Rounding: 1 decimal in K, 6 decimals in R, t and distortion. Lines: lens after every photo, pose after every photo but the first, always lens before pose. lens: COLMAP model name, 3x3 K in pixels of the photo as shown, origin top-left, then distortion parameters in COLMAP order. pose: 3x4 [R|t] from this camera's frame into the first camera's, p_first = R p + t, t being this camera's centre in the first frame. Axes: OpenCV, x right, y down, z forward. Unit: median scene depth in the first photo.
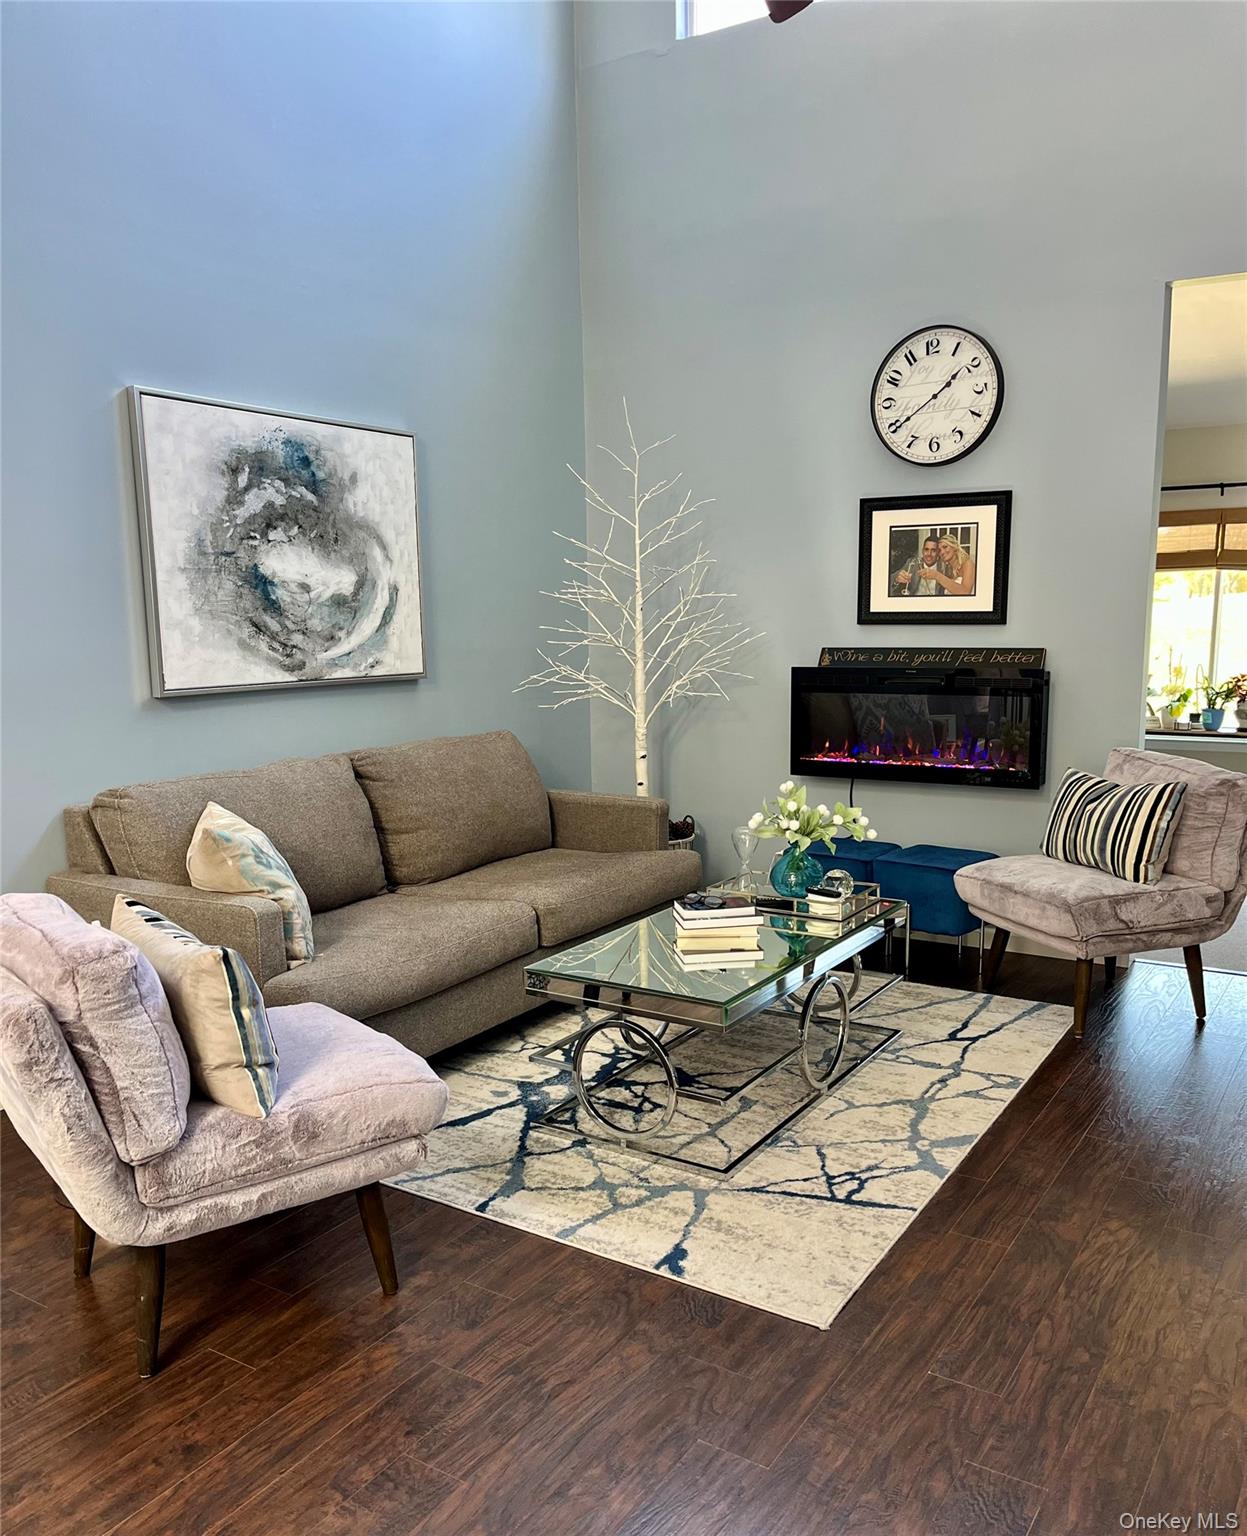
lens RADIAL K [[1259.3, 0, 621.5], [0, 1259.3, 814.7], [0, 0, 1]] dist [0.036791, -0.001249]
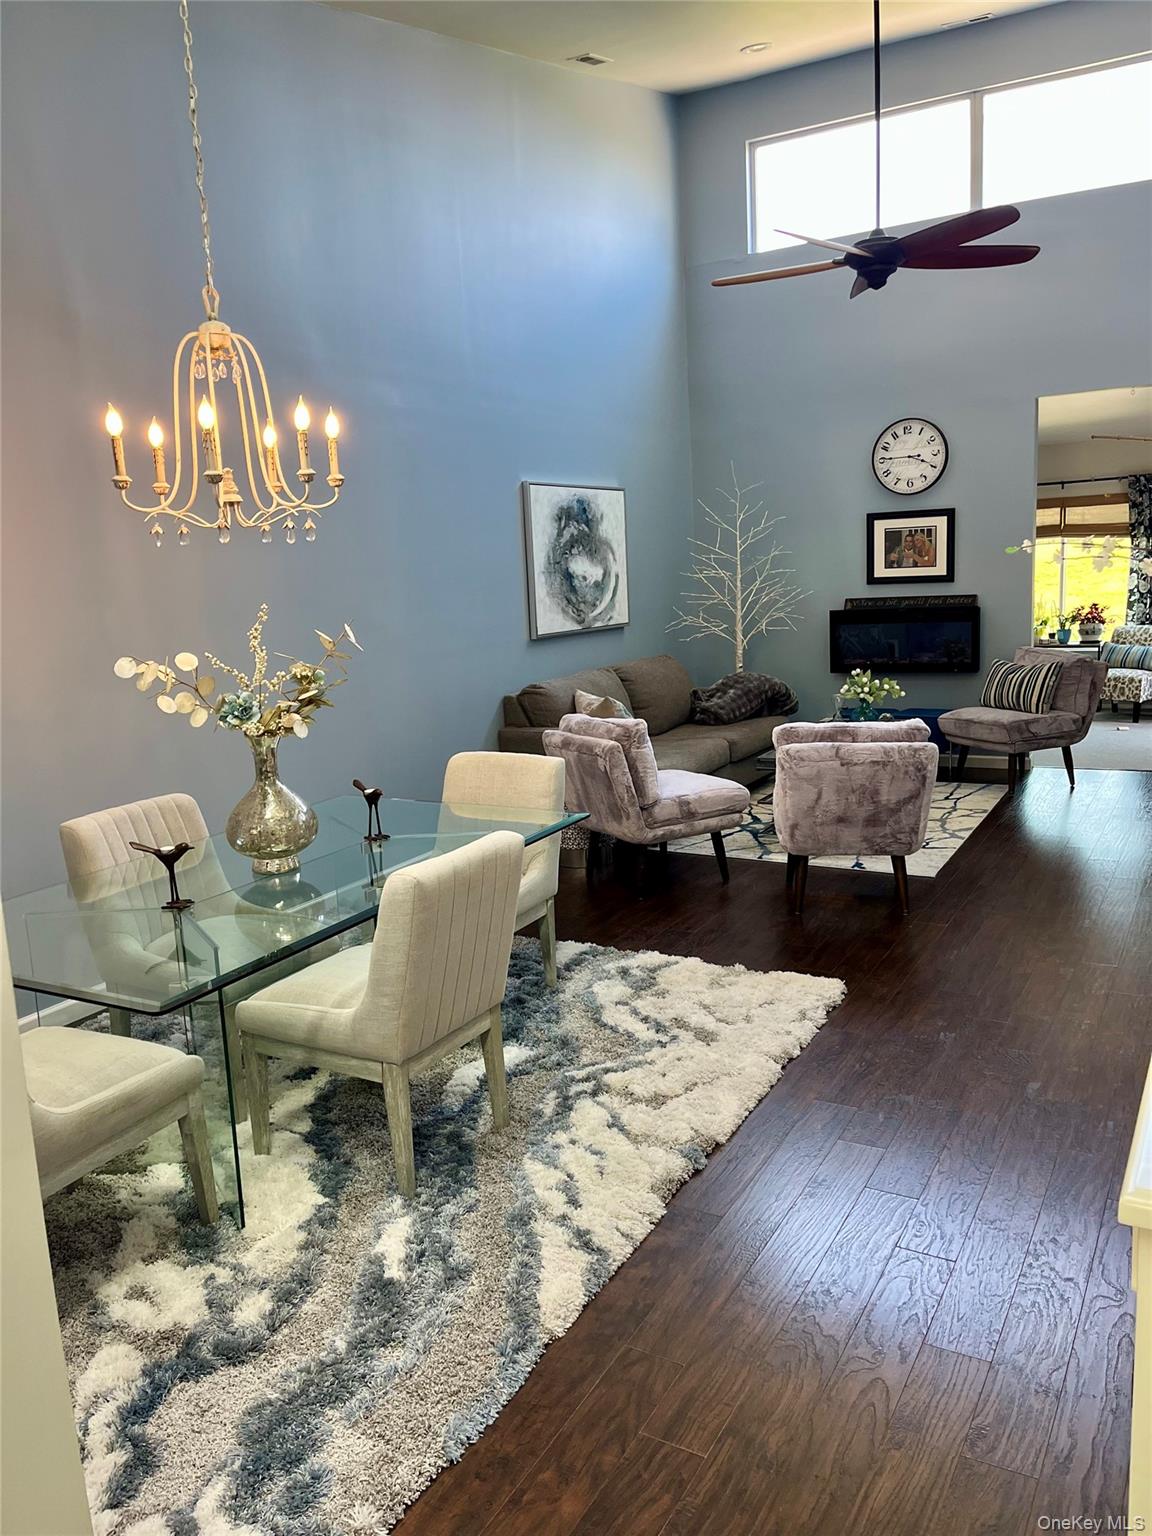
lens RADIAL K [[1152.9, 0, 577.3], [0, 1152.9, 752.6], [0, 0, 1]] dist [0.053987, -0.051377]
pose [[0.997918, -0.045613, 0.045602, -0.321529], [0.045851, 0.998940, -0.004184, 0.074960], [-0.045363, 0.006267, 0.998951, -0.627892]]
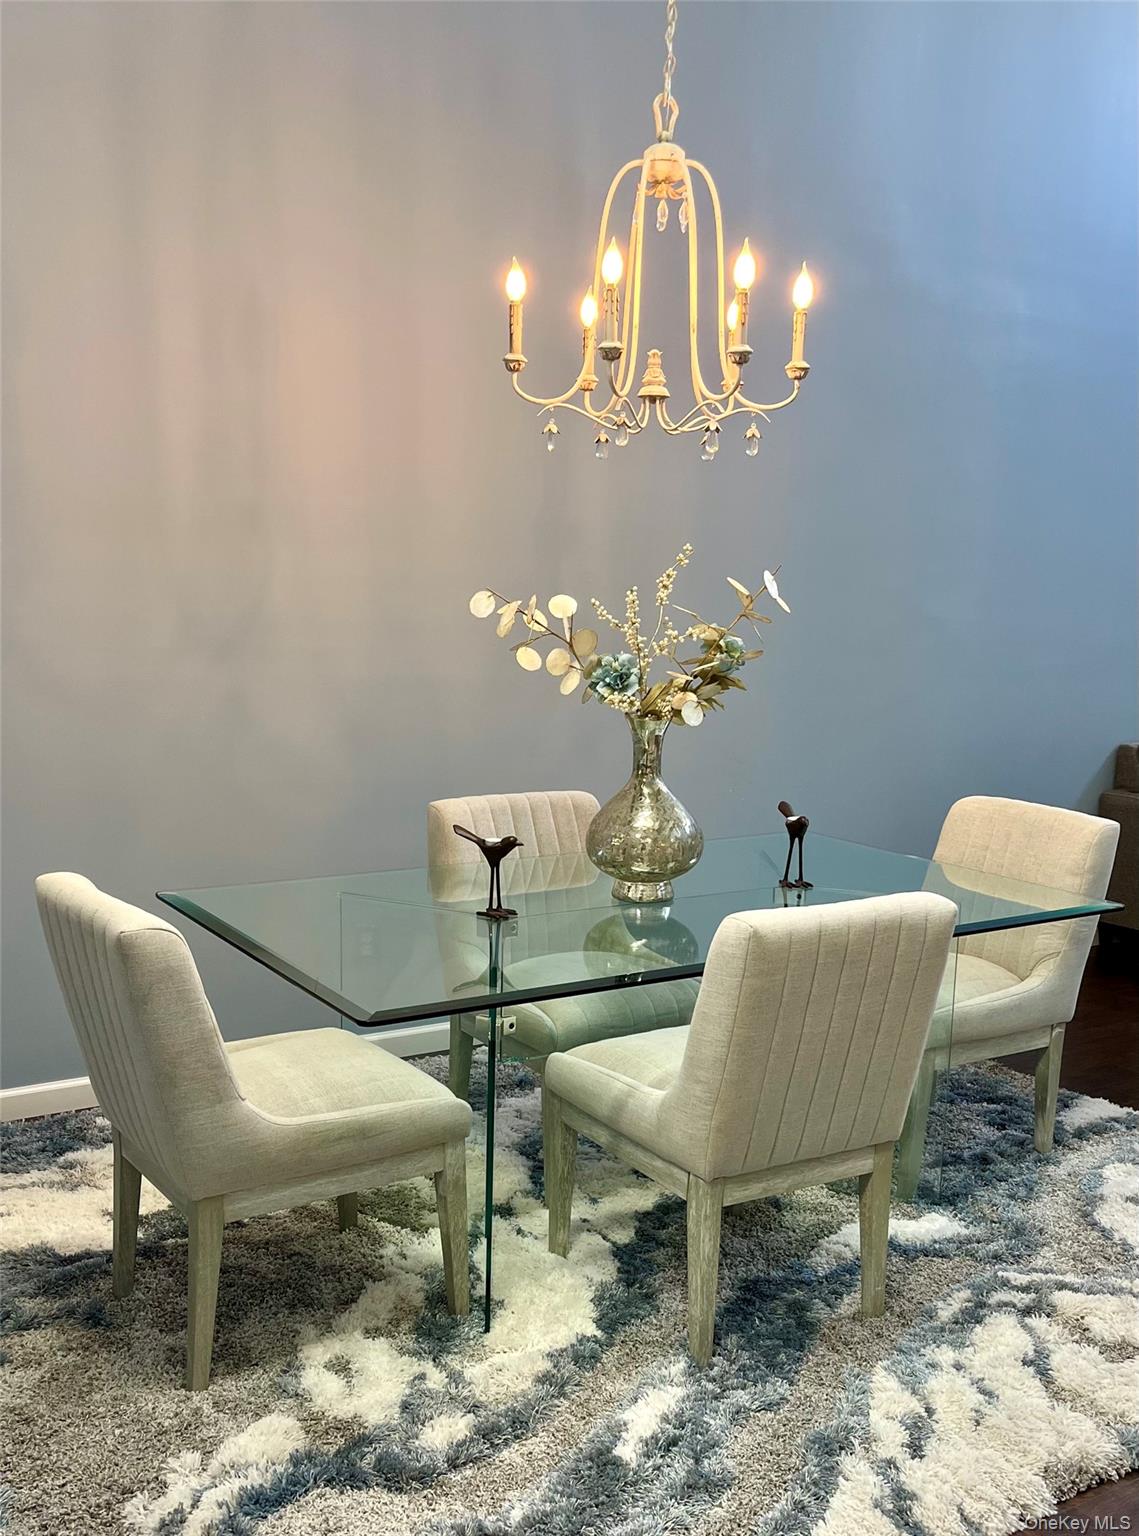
lens RADIAL K [[1463.8, 0, 576.6], [0, 1463.8, 891.3], [0, 0, 1]] dist [0.041576, 0.000000]
pose [[0.904170, 0.121321, -0.409583, -0.234499], [-0.107098, 0.992579, 0.057585, 0.094801], [0.413530, -0.008201, 0.910454, -0.545356]]
